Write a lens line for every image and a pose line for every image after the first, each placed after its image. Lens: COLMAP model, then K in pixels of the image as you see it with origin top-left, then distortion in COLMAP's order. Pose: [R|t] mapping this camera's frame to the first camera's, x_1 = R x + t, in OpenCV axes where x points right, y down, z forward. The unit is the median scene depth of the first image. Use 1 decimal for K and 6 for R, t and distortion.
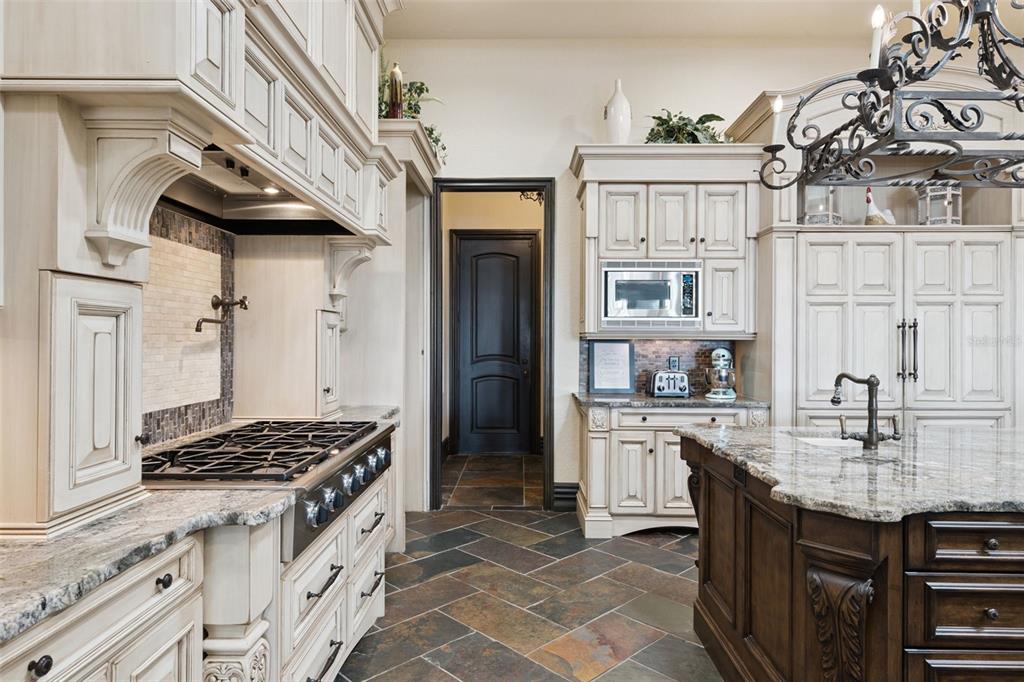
lens RADIAL K [[599.9, 0, 513.0], [0, 599.9, 340.0], [0, 0, 1]] dist [0.005609, 0.000126]
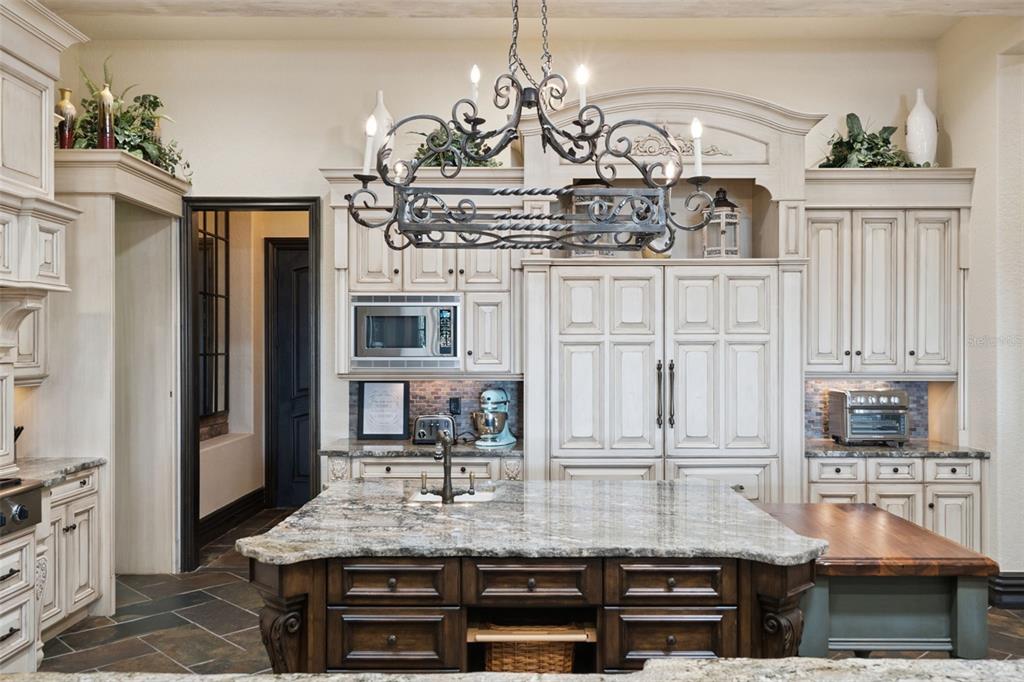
lens RADIAL K [[833.7, 0, 528.6], [0, 833.7, 347.4], [0, 0, 1]] dist [0.005351, -0.002417]
pose [[0.999908, -0.004107, 0.012953, 0.431035], [0.004090, 0.999991, 0.001280, -0.057153], [-0.012959, -0.001227, 0.999915, -0.284812]]
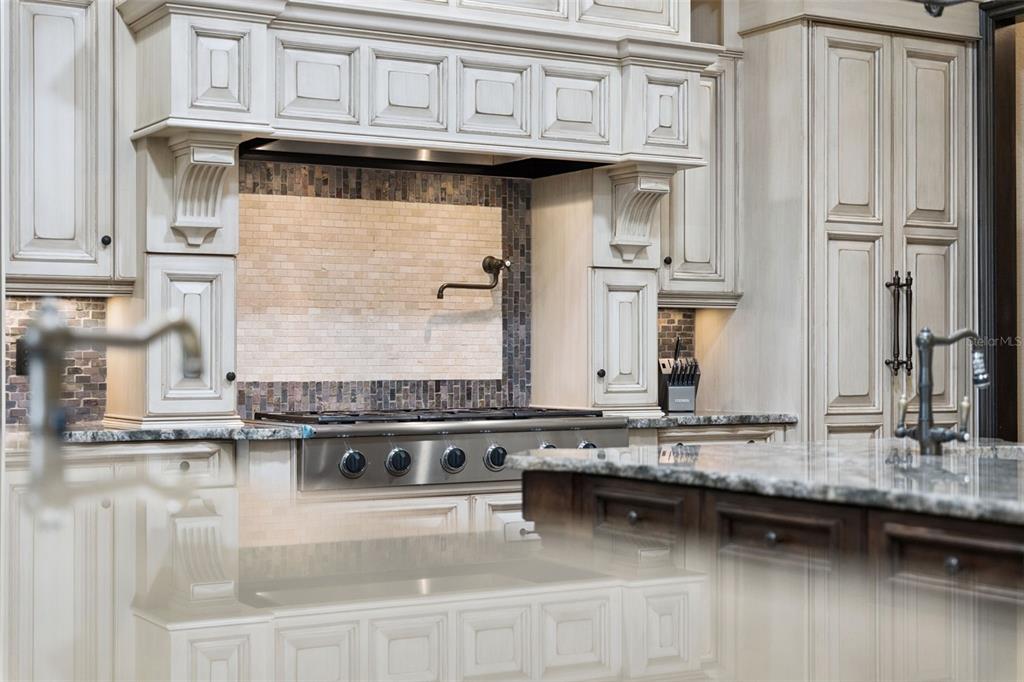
lens RADIAL K [[1597.2, 0, 512.4], [0, 1597.2, 343.5], [0, 0, 1]] dist [0.007023, 0.000000]
pose [[0.513875, -0.011967, -0.857781, 1.036919], [0.002921, 0.999921, -0.012201, 0.054452], [0.857860, 0.003764, 0.513870, -0.092385]]
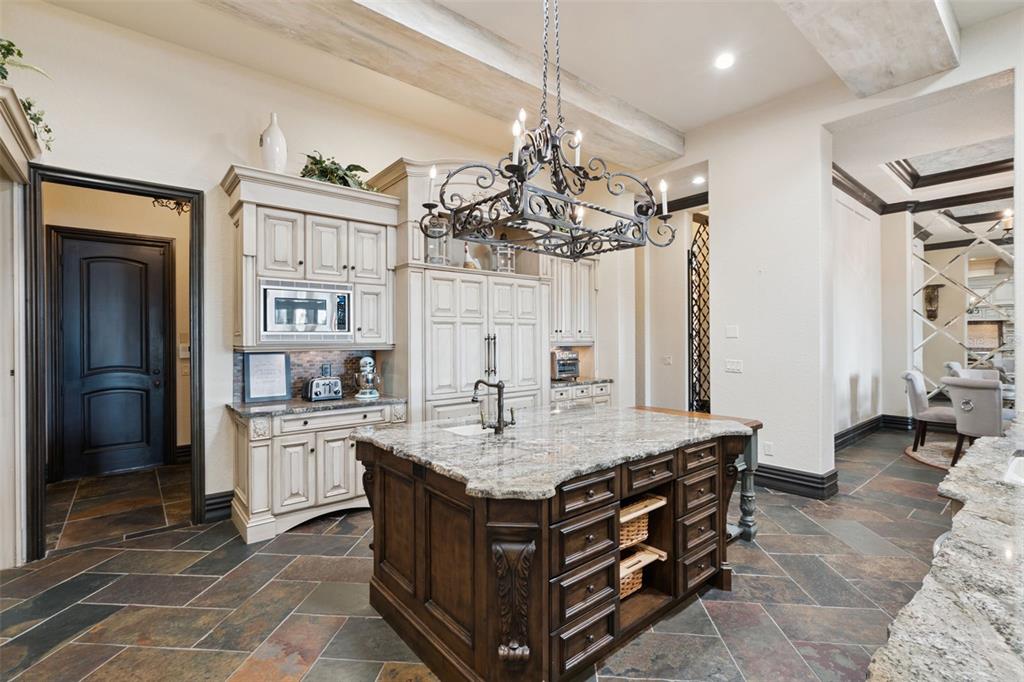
lens RADIAL K [[461.3, 0, 511.4], [0, 461.3, 338.6], [0, 0, 1]] dist [-0.002017, 0.001028]
pose [[0.759665, -0.008195, 0.650263, -0.050005], [0.008901, 0.999958, 0.002203, -0.025251], [-0.650254, 0.004114, 0.759706, 0.096835]]
